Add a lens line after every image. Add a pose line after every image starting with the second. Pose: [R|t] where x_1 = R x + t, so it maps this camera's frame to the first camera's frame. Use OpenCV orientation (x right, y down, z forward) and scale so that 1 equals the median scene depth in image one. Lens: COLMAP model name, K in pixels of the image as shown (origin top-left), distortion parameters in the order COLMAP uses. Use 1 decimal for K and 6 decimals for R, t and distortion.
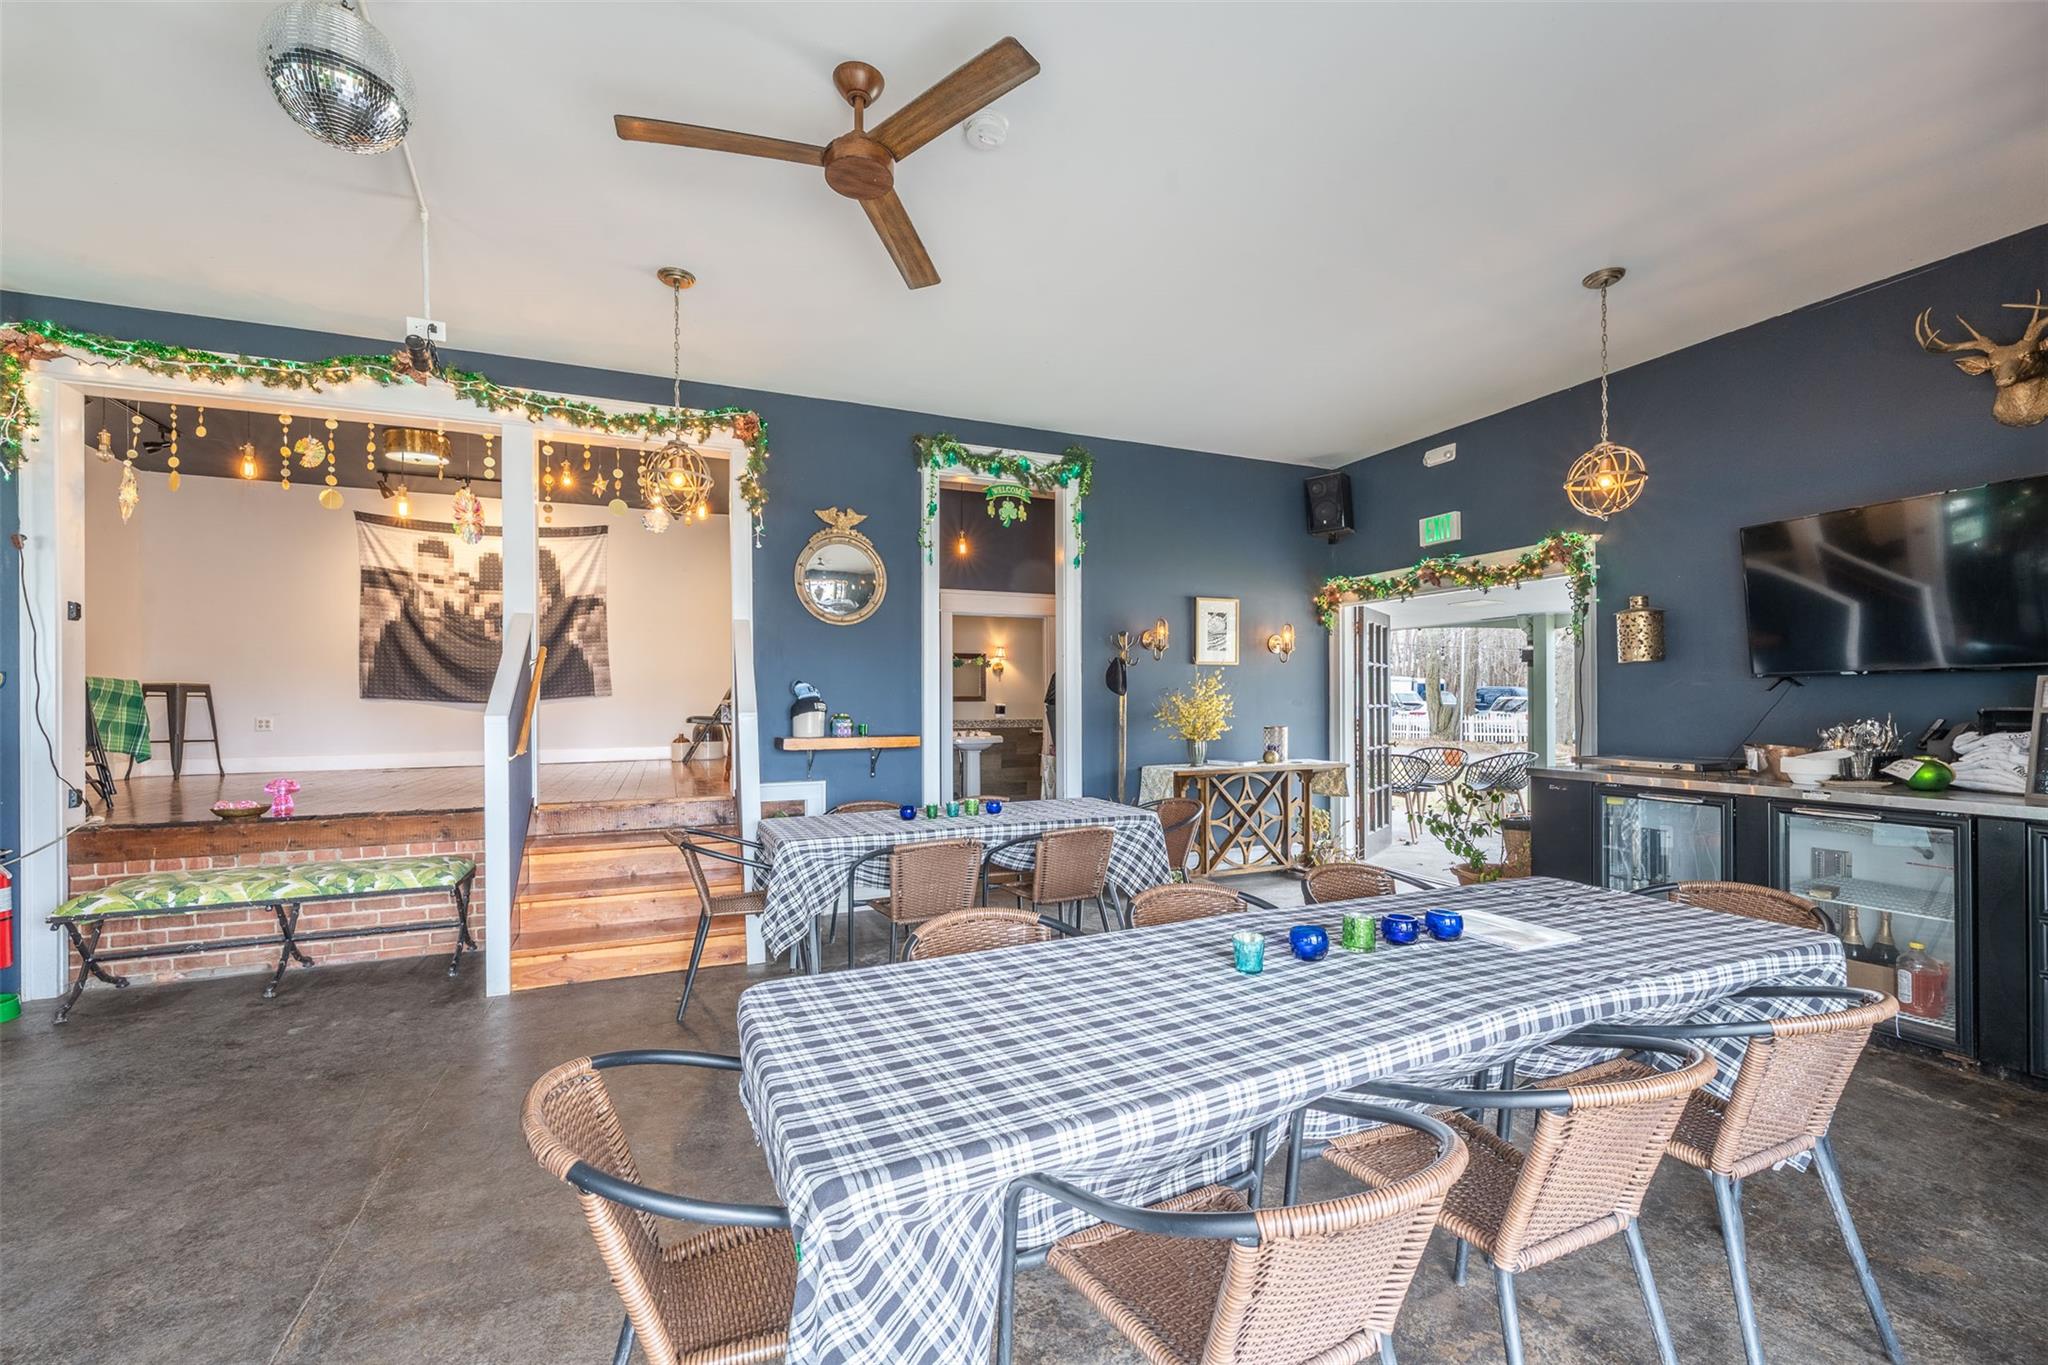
lens RADIAL K [[859.0, 0, 1025.4], [0, 859.0, 701.6], [0, 0, 1]] dist [0.013299, 0.000008]
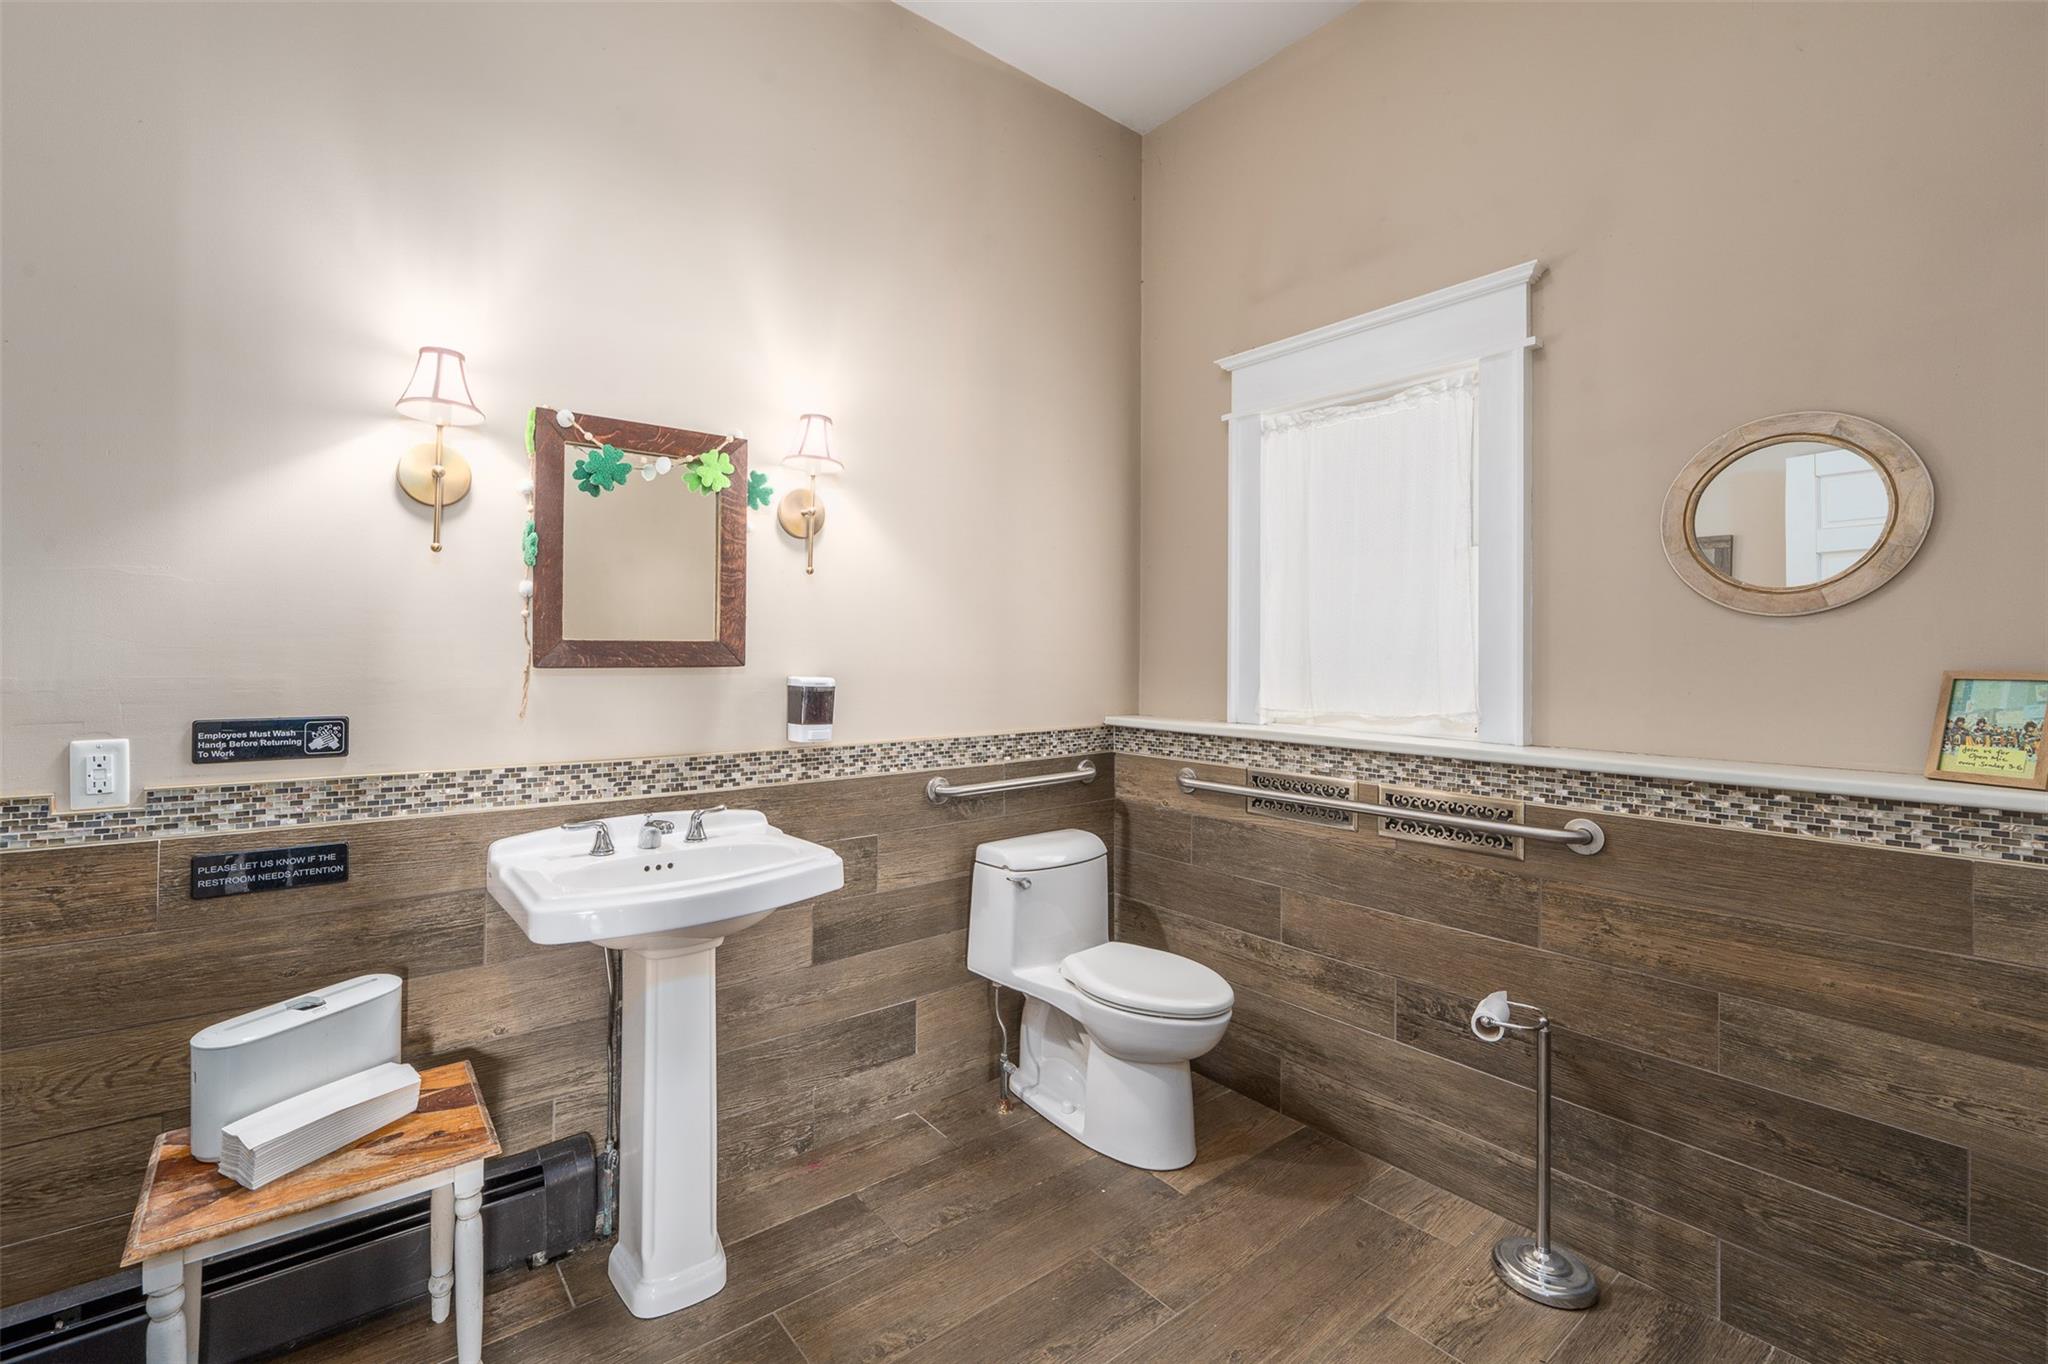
lens RADIAL K [[849.8, 0, 1019.6], [0, 849.8, 676.5], [0, 0, 1]] dist [-0.001552, 0.001748]
pose [[0.966709, 0.013345, 0.255528, -0.033851], [-0.016231, 0.999826, 0.009186, -0.001029], [-0.255361, -0.013027, 0.966758, 0.779390]]
